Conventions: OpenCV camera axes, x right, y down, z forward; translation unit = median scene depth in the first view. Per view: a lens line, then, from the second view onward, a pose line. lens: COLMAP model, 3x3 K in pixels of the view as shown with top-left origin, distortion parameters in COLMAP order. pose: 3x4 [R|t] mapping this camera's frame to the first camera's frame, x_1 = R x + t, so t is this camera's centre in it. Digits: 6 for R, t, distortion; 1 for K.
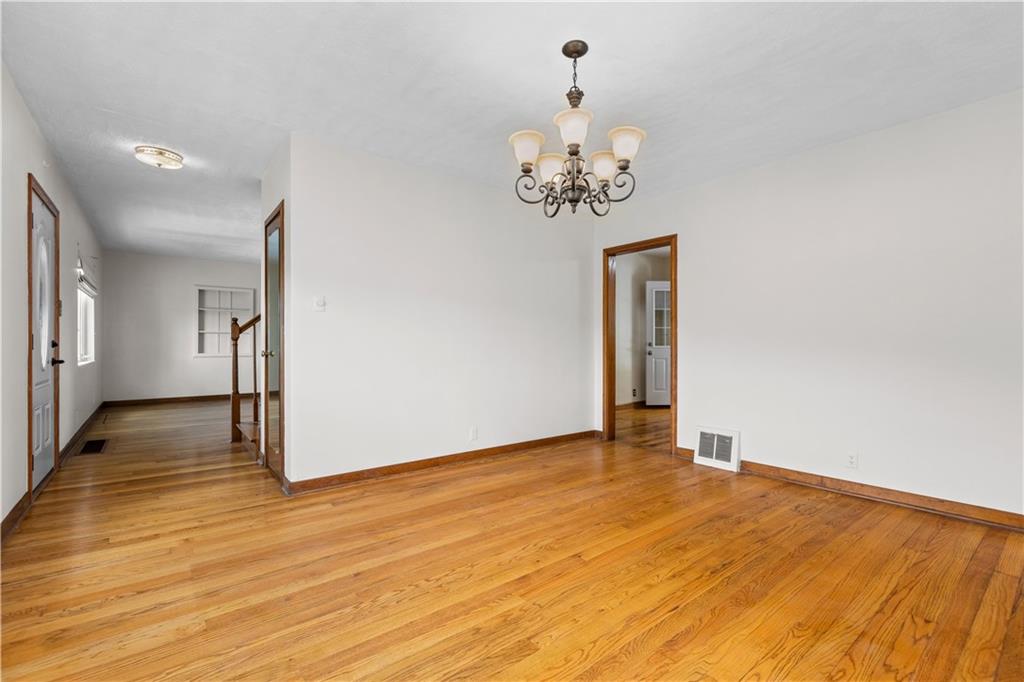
lens RADIAL K [[454.9, 0, 513.8], [0, 454.9, 343.6], [0, 0, 1]] dist [0.001139, 0.000670]
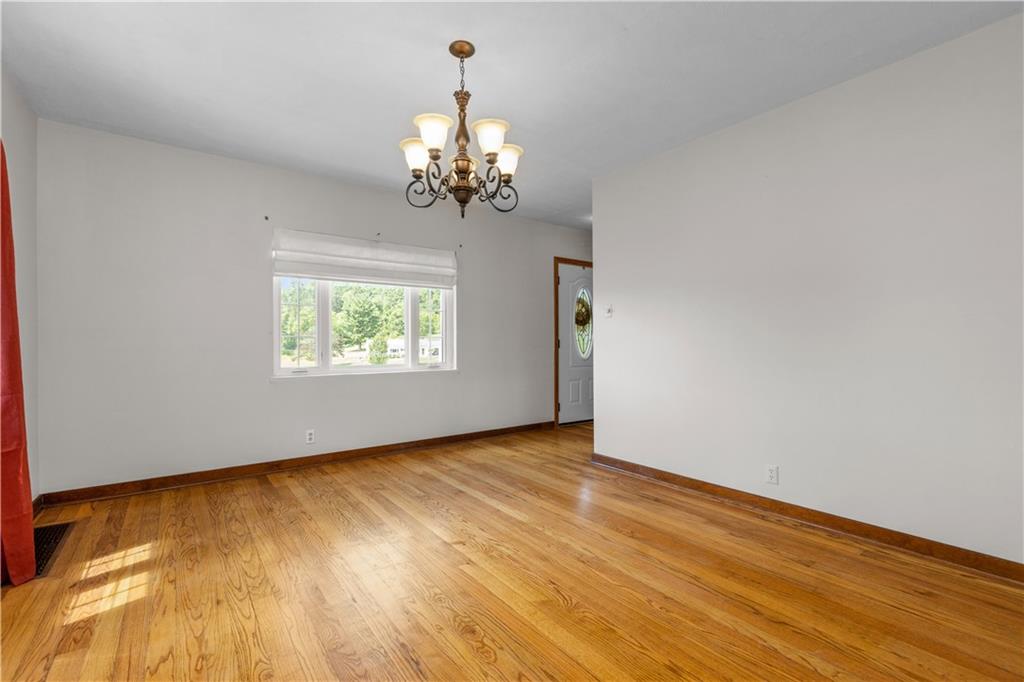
lens RADIAL K [[454.9, 0, 509.6], [0, 454.9, 342.8], [0, 0, 1]] dist [0.001139, 0.000670]
pose [[-0.046929, -0.005240, -0.998884, 0.989333], [0.001770, 0.999984, -0.005329, 0.001848], [0.998897, -0.002018, -0.046919, 1.009756]]
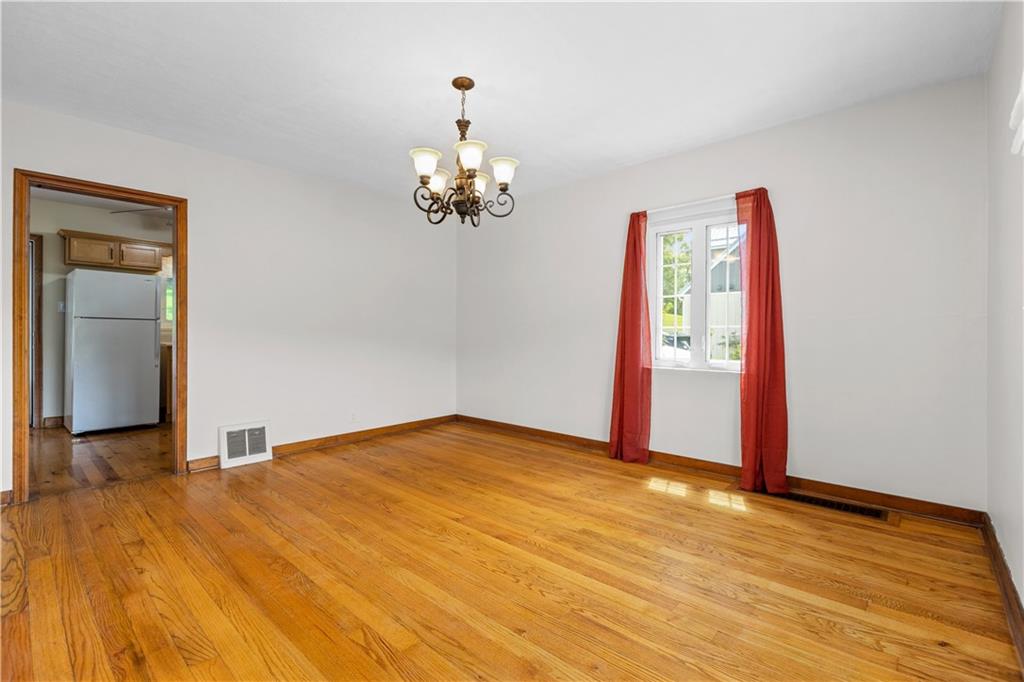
lens RADIAL K [[454.9, 0, 518.1], [0, 454.9, 336.1], [0, 0, 1]] dist [0.001139, 0.000670]
pose [[-0.171895, -0.009288, 0.985071, -0.912230], [-0.002326, 0.999957, 0.009022, -0.009042], [-0.985112, -0.000741, -0.171910, 0.931982]]
